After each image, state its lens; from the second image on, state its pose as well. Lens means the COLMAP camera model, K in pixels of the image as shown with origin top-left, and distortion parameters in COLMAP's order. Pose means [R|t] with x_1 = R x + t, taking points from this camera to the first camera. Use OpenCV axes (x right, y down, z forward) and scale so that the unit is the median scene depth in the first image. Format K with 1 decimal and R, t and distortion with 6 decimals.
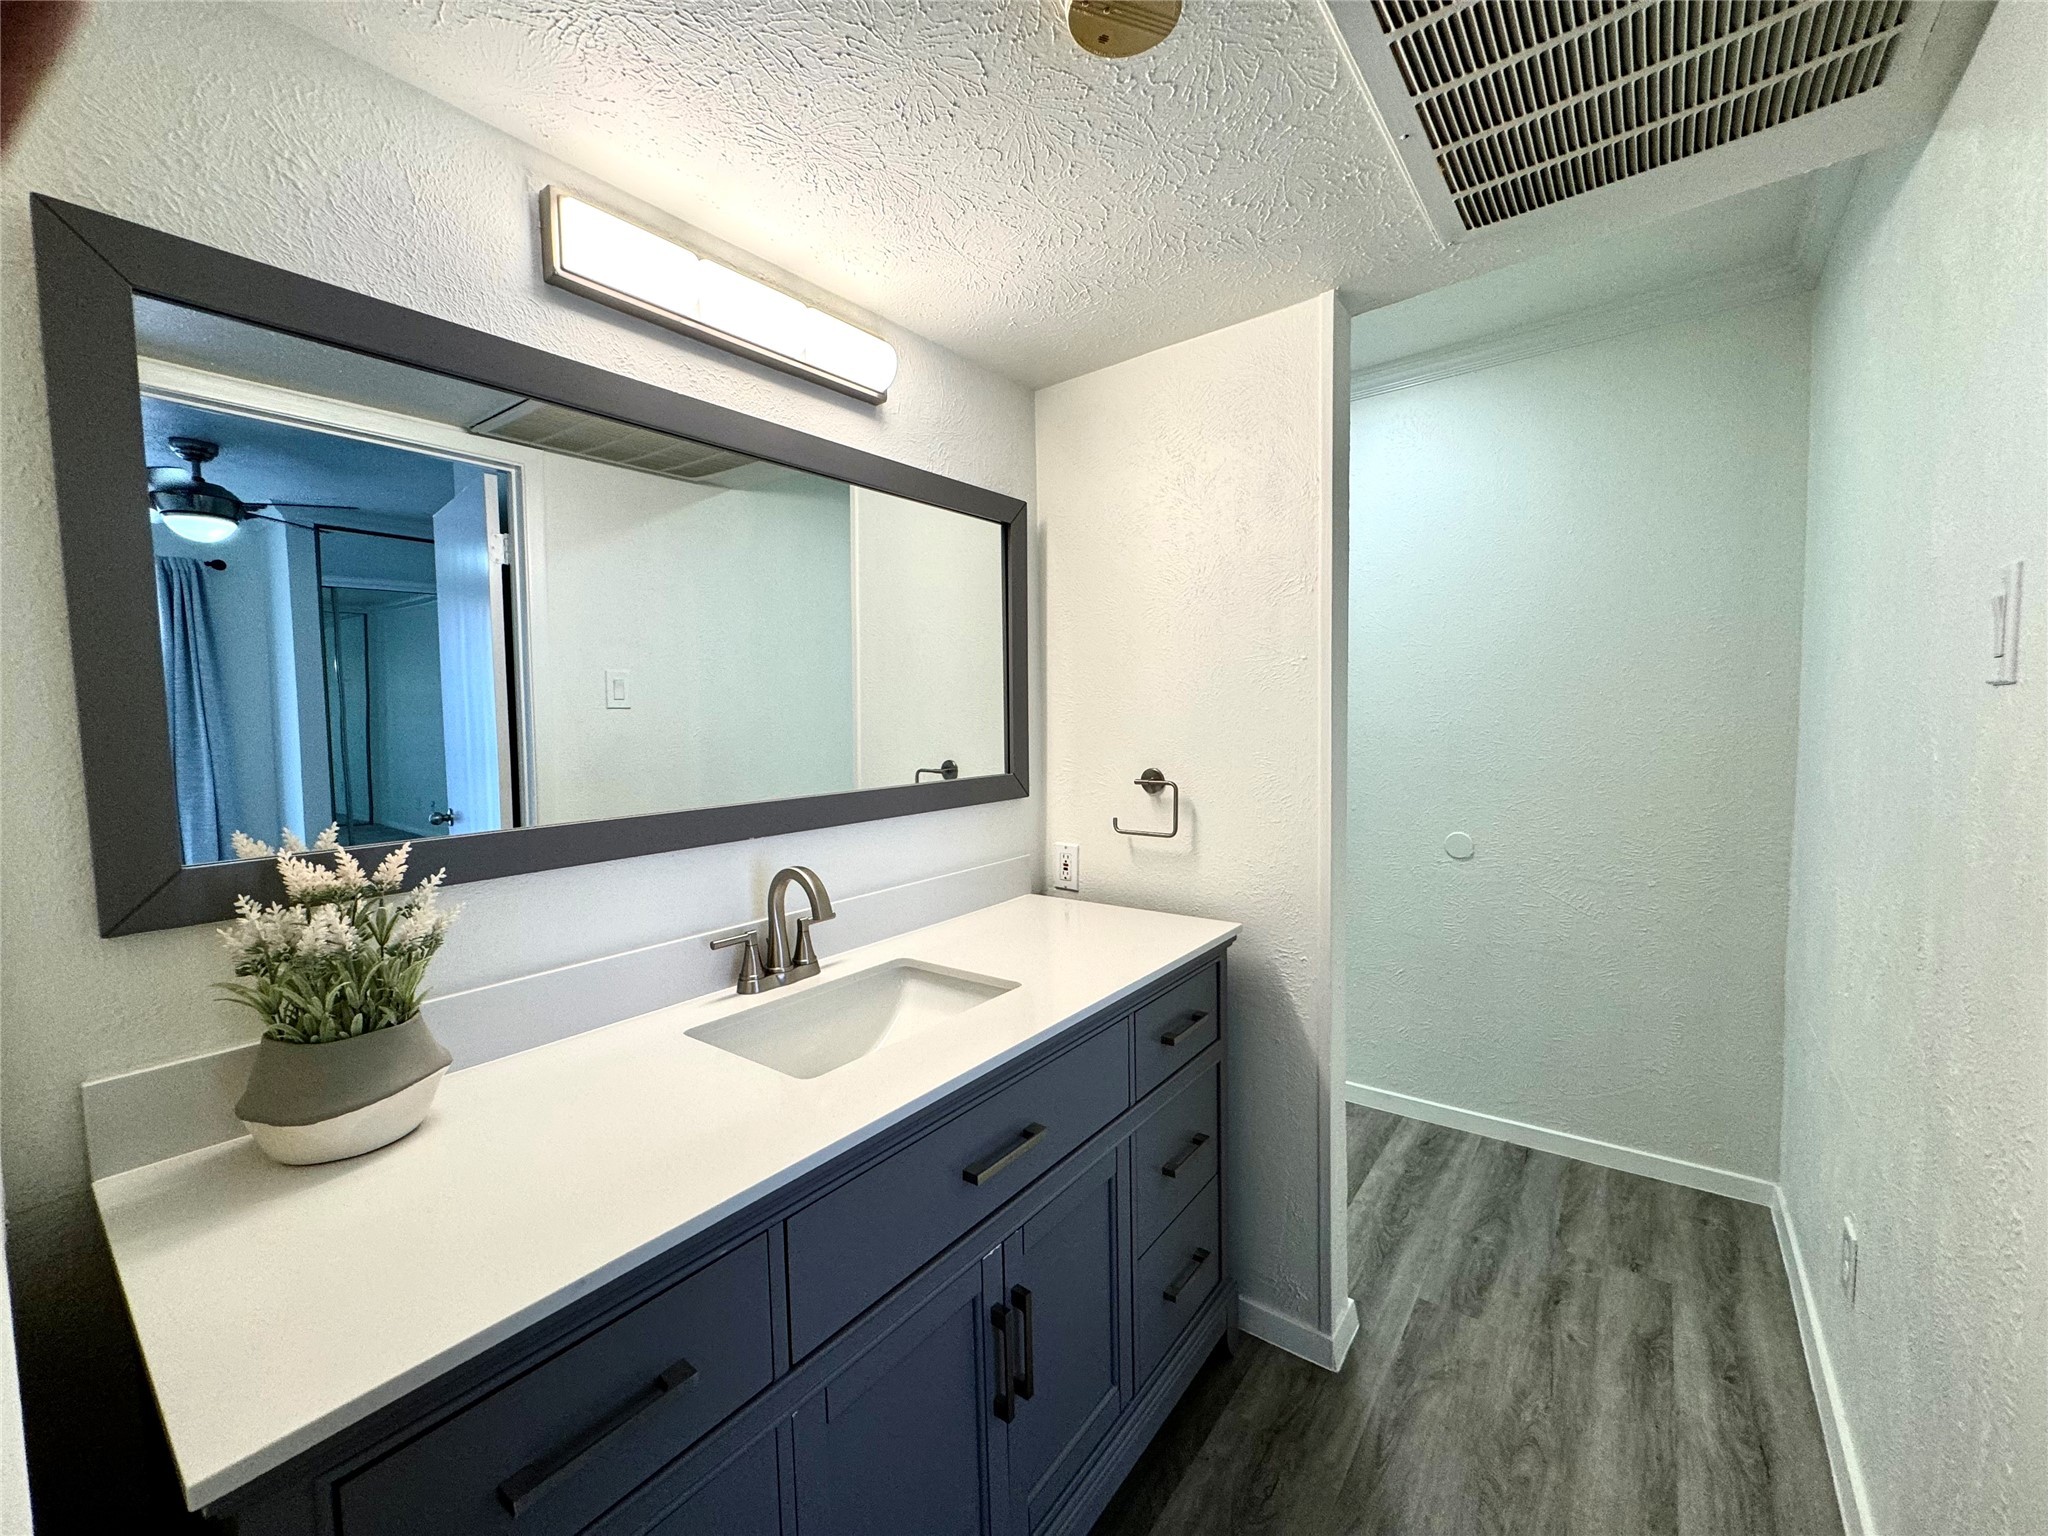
lens RADIAL K [[818.2, 0, 1027.3], [0, 818.2, 769.7], [0, 0, 1]] dist [-0.001253, 0.000150]
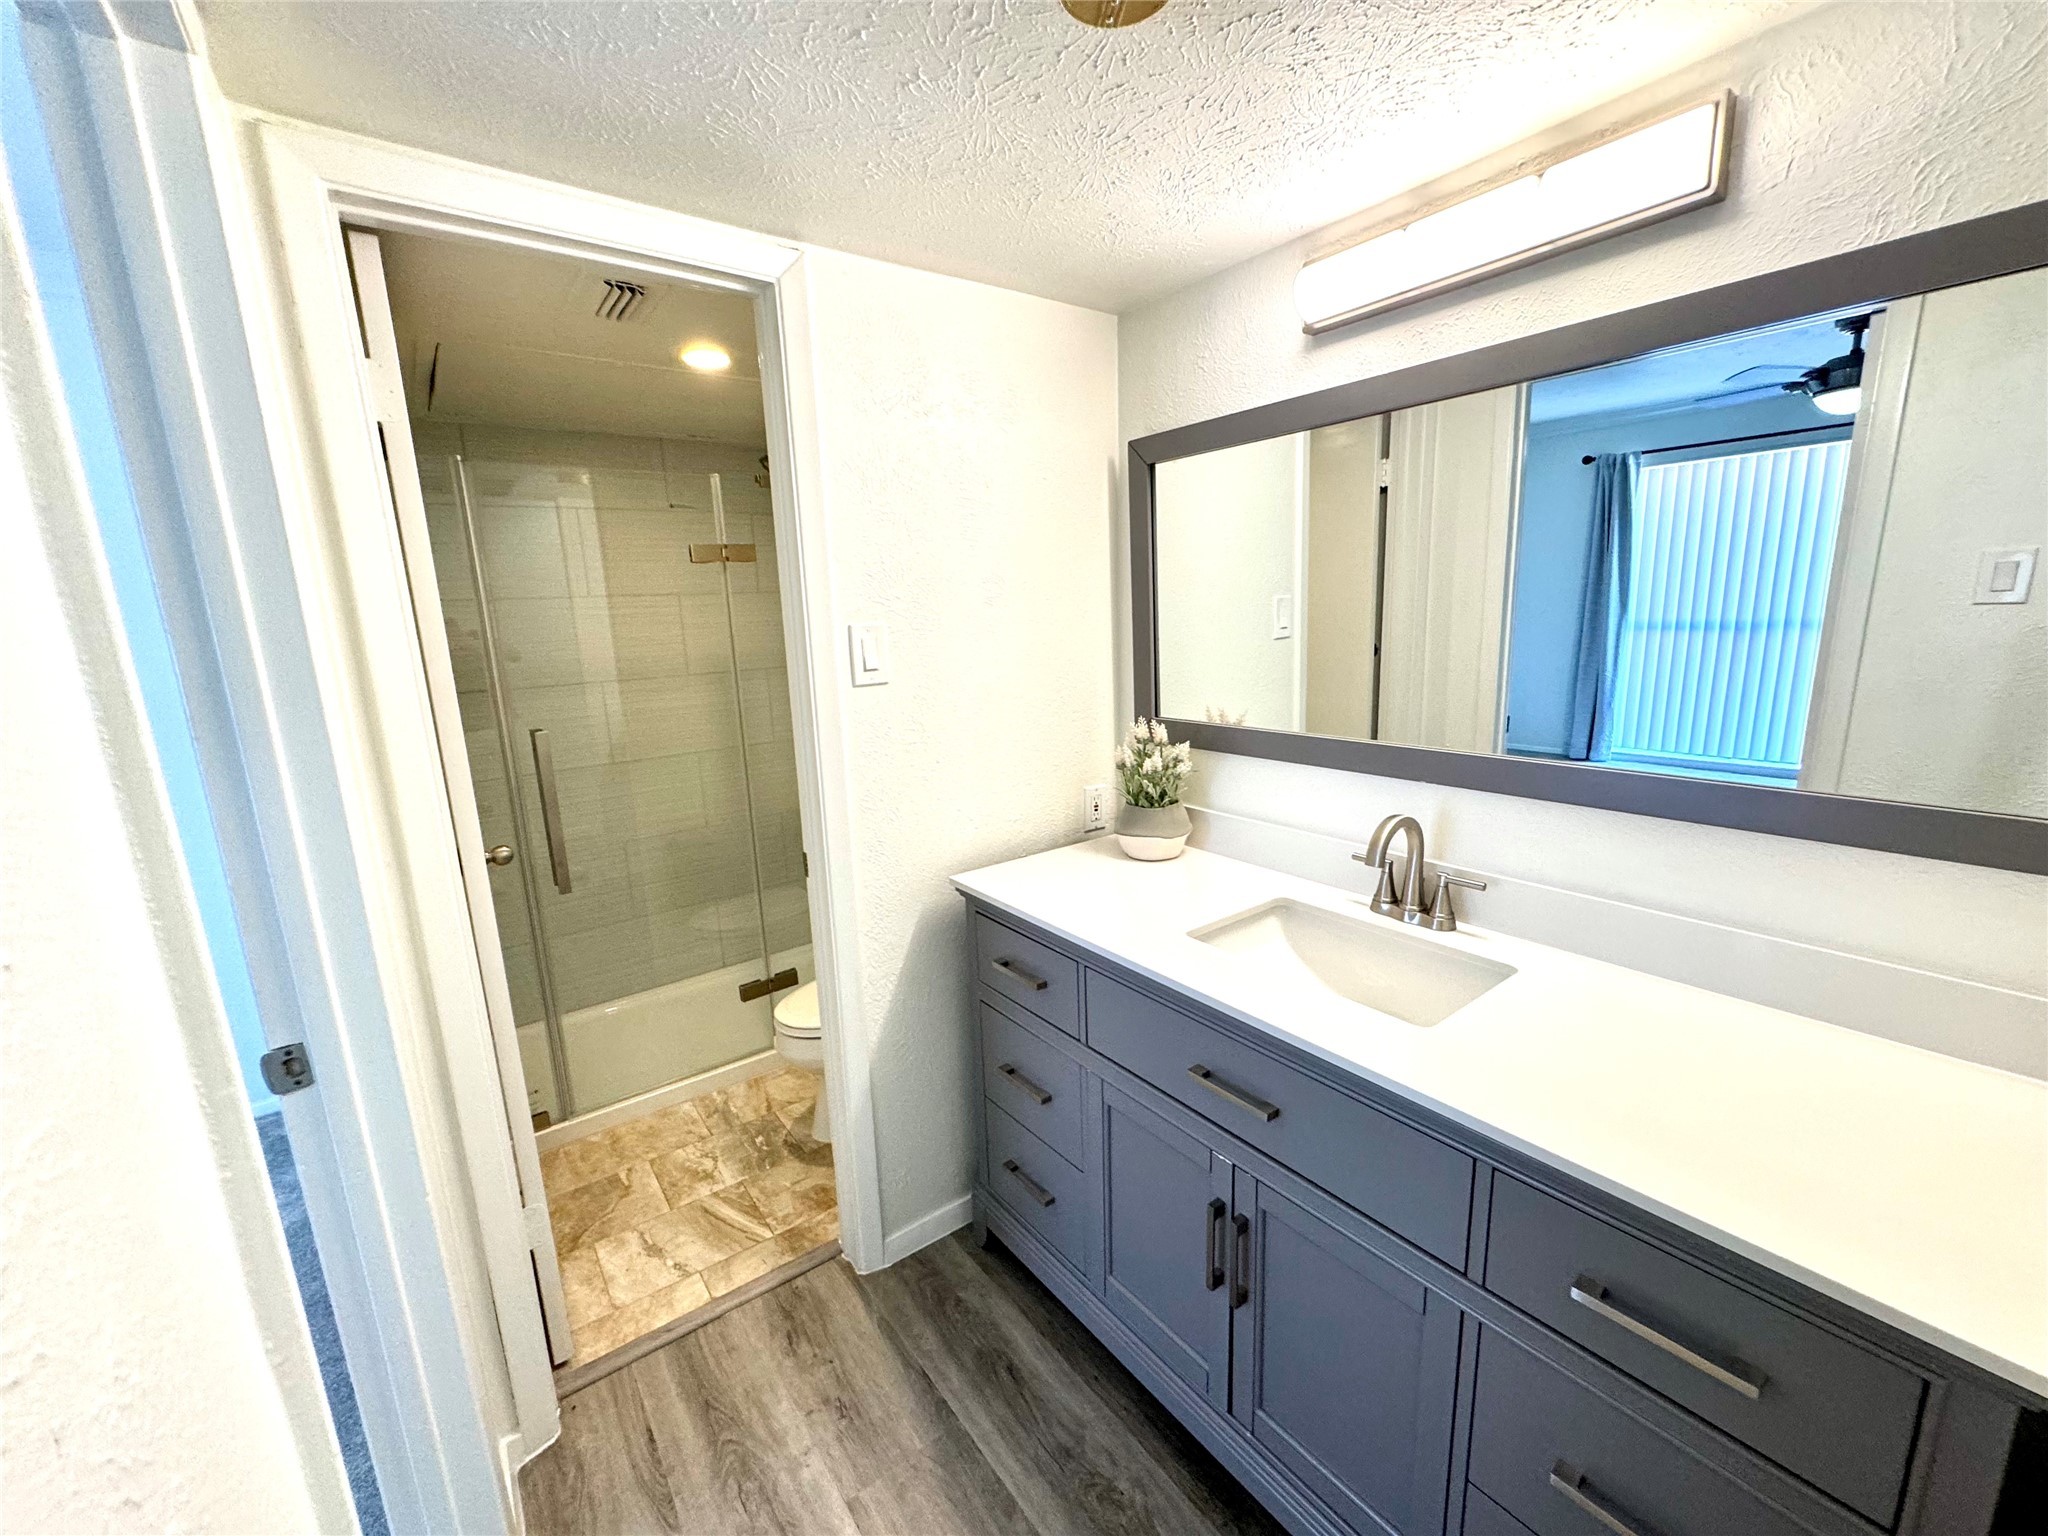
lens RADIAL K [[818.2, 0, 1027.3], [0, 818.2, 769.7], [0, 0, 1]] dist [-0.001253, 0.000150]
pose [[-0.268748, 0.222403, -0.937183, 0.583730], [-0.019238, 0.971545, 0.236074, -0.126952], [0.963018, 0.081474, -0.256823, 0.576987]]
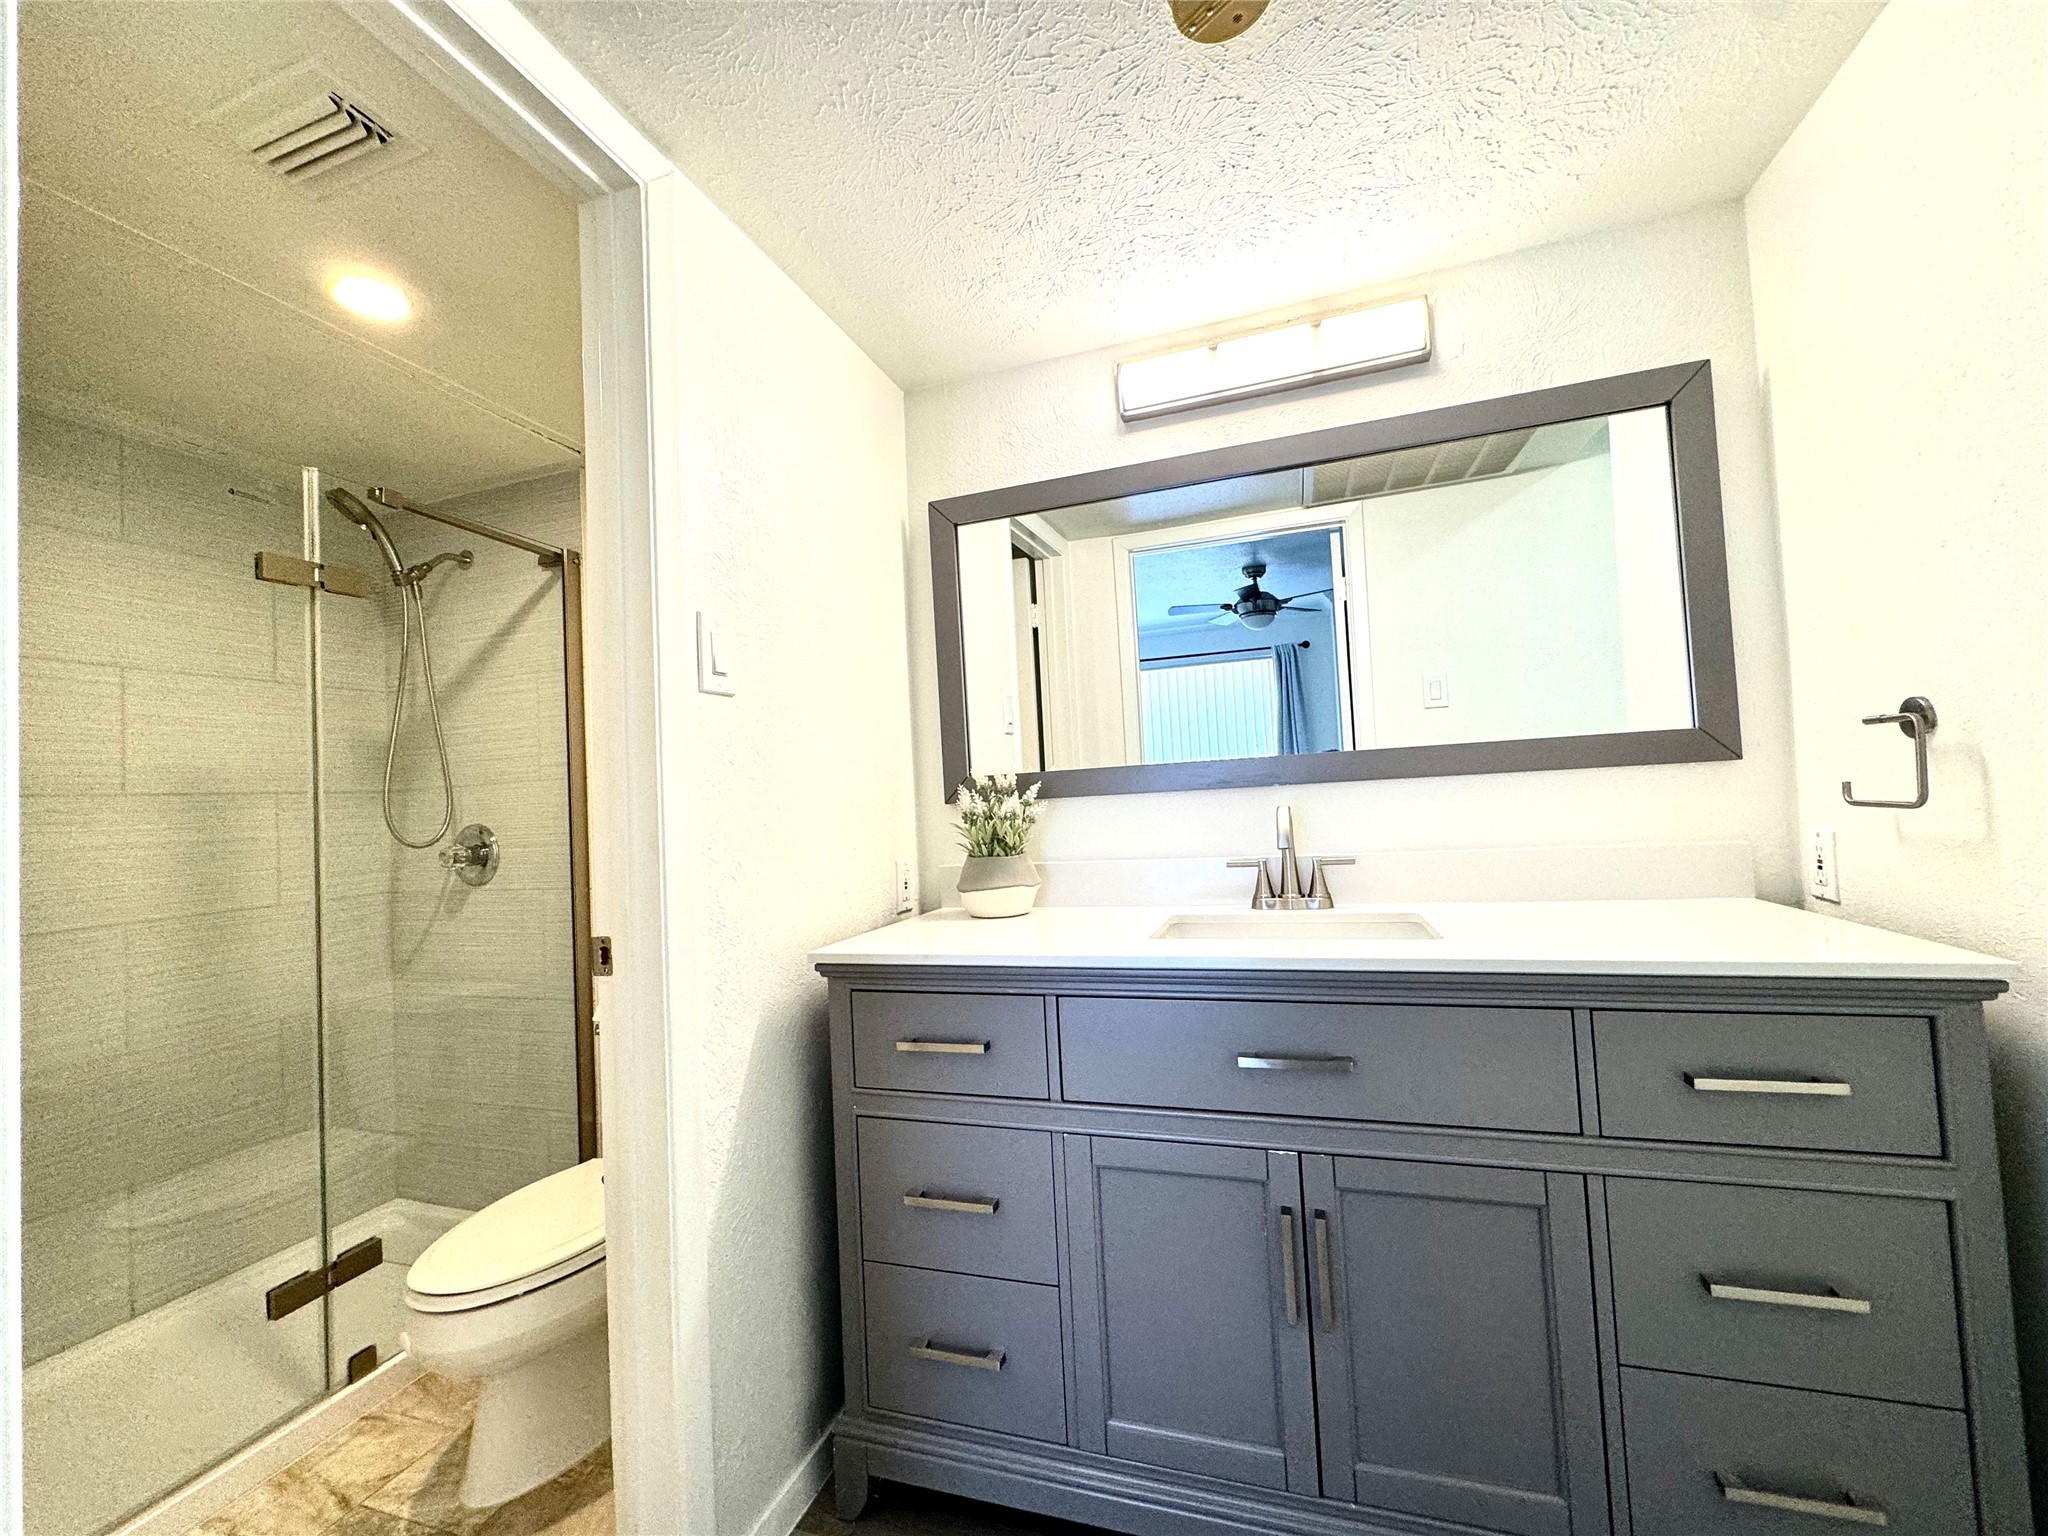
lens RADIAL K [[818.2, 0, 1027.3], [0, 818.2, 769.7], [0, 0, 1]] dist [-0.001253, 0.000150]
pose [[0.328672, -0.032519, -0.943884, 0.499055], [-0.015594, 0.999084, -0.039851, 0.085629], [0.944315, 0.027817, 0.327864, 0.194700]]
